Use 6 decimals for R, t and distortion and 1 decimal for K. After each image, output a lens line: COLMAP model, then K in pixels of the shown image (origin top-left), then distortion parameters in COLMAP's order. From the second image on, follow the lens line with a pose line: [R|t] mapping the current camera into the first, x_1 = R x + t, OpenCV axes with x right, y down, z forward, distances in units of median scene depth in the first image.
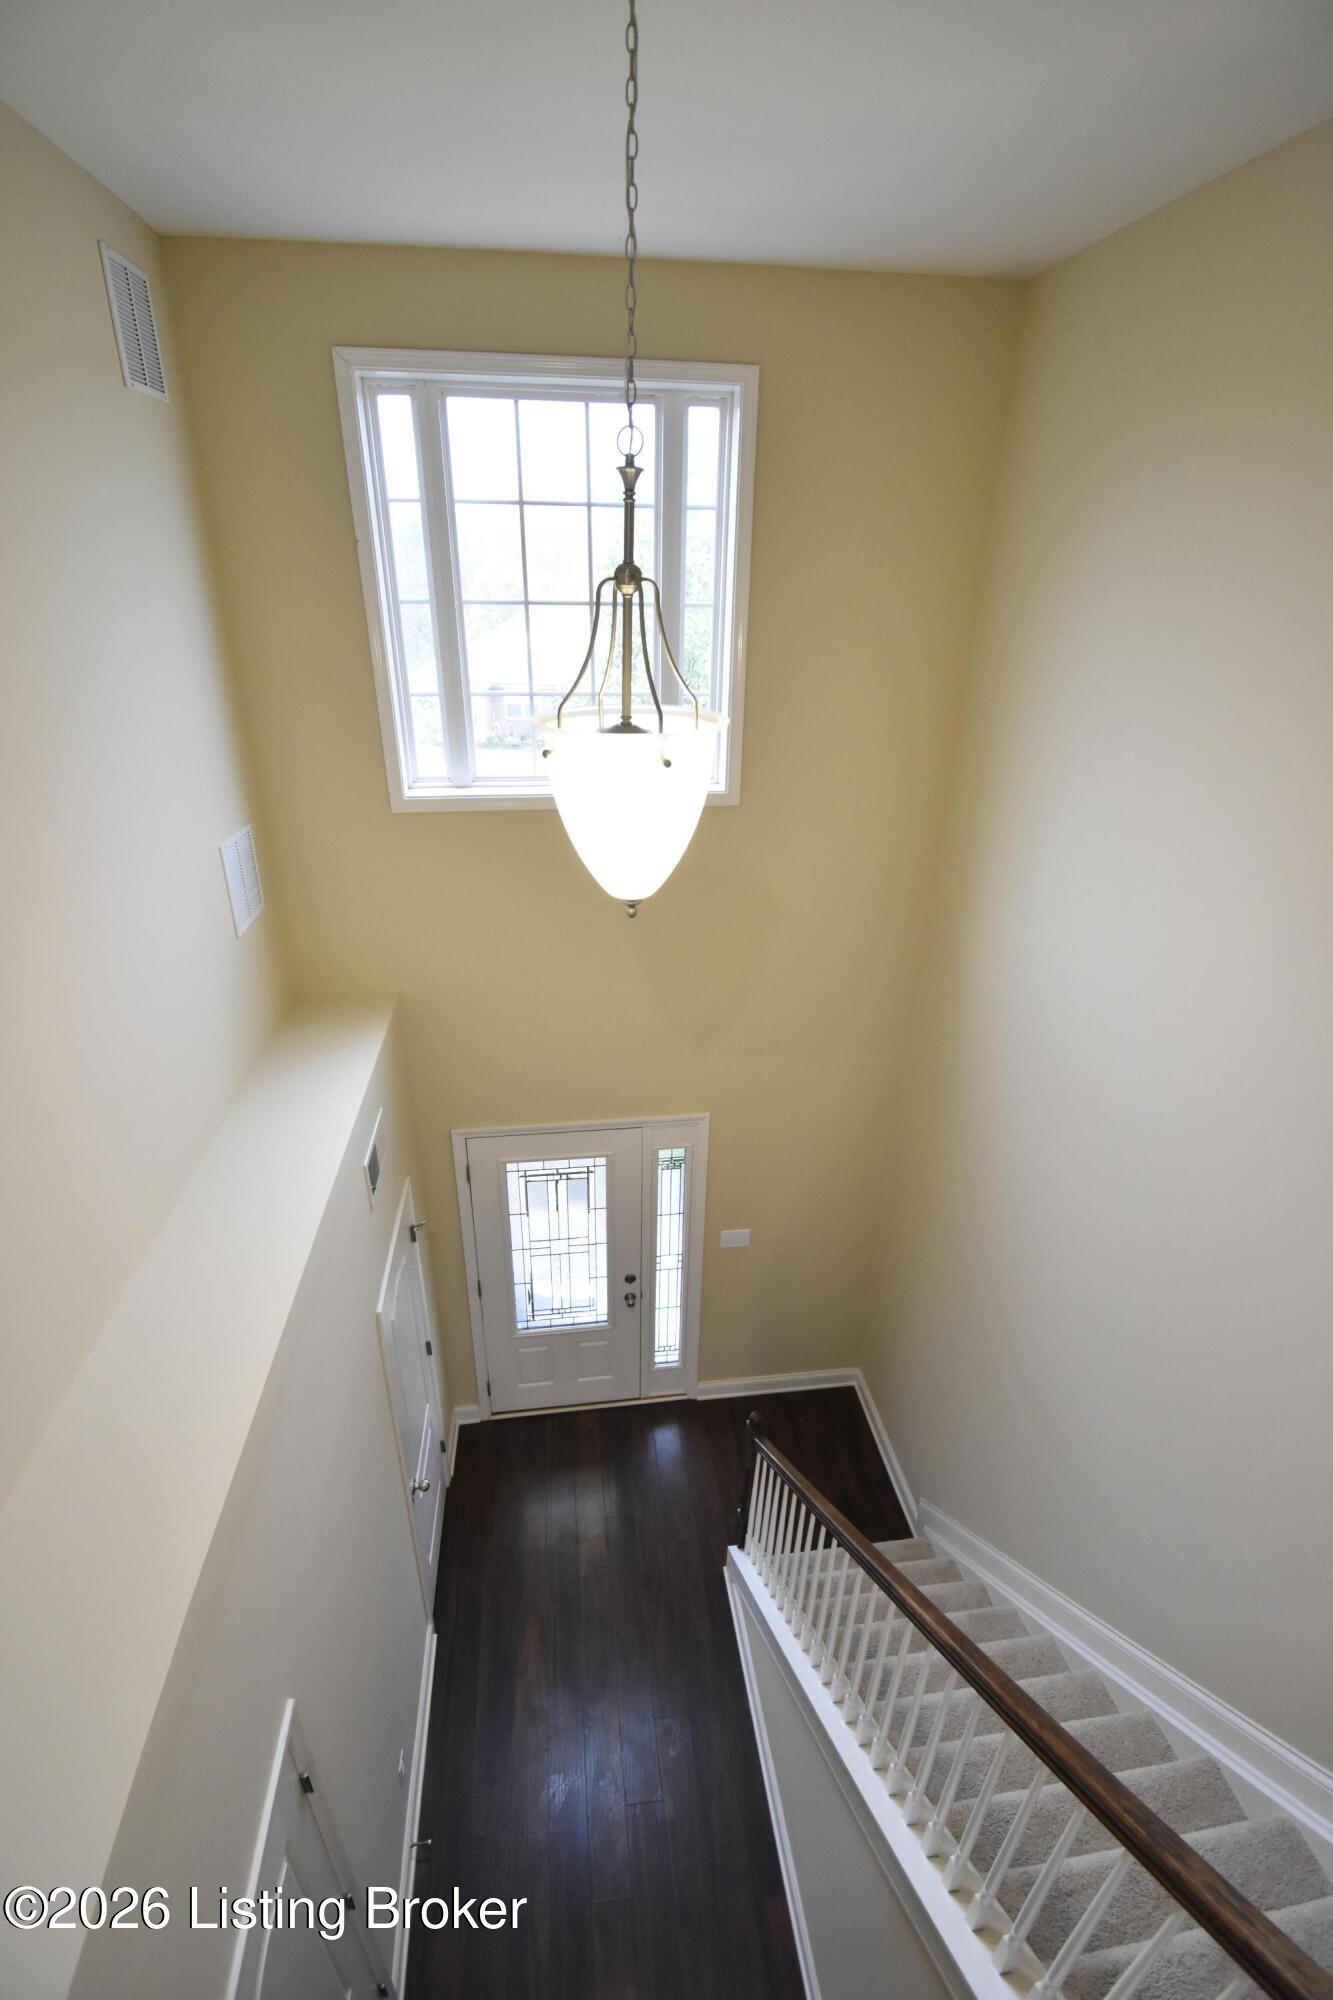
lens RADIAL K [[881.8, 0, 666.5], [0, 881.8, 1000.0], [0, 0, 1]] dist [0.022505, -0.029275]
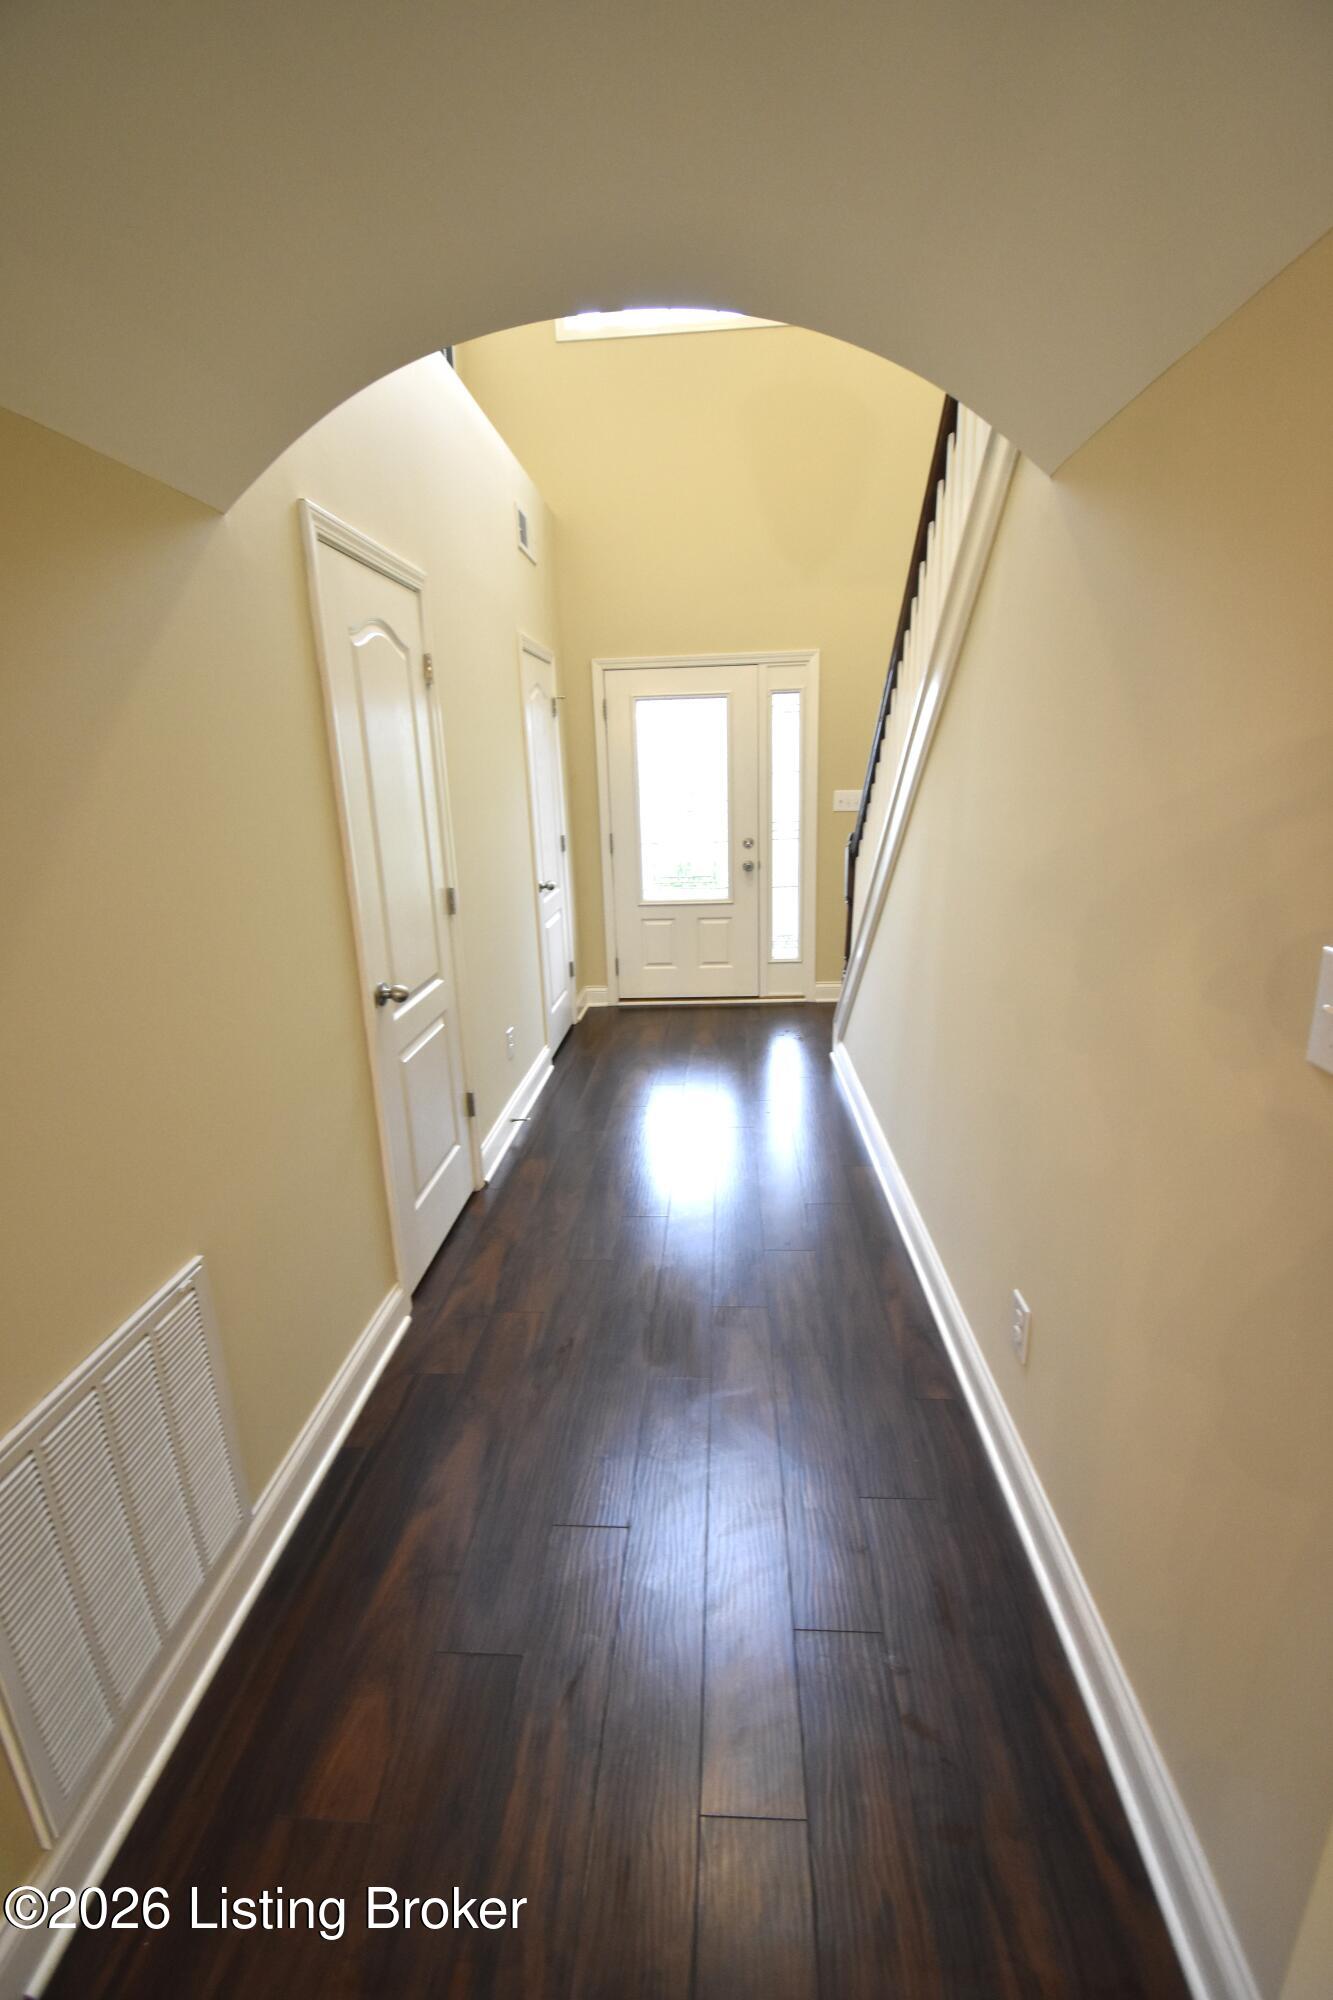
lens RADIAL K [[881.8, 0, 666.5], [0, 881.8, 1000.0], [0, 0, 1]] dist [0.022505, -0.029275]
pose [[0.980400, 0.002878, -0.196998, 0.071058], [-0.041039, 0.980943, -0.189912, 0.688953], [0.192697, 0.194274, 0.961834, -0.012250]]
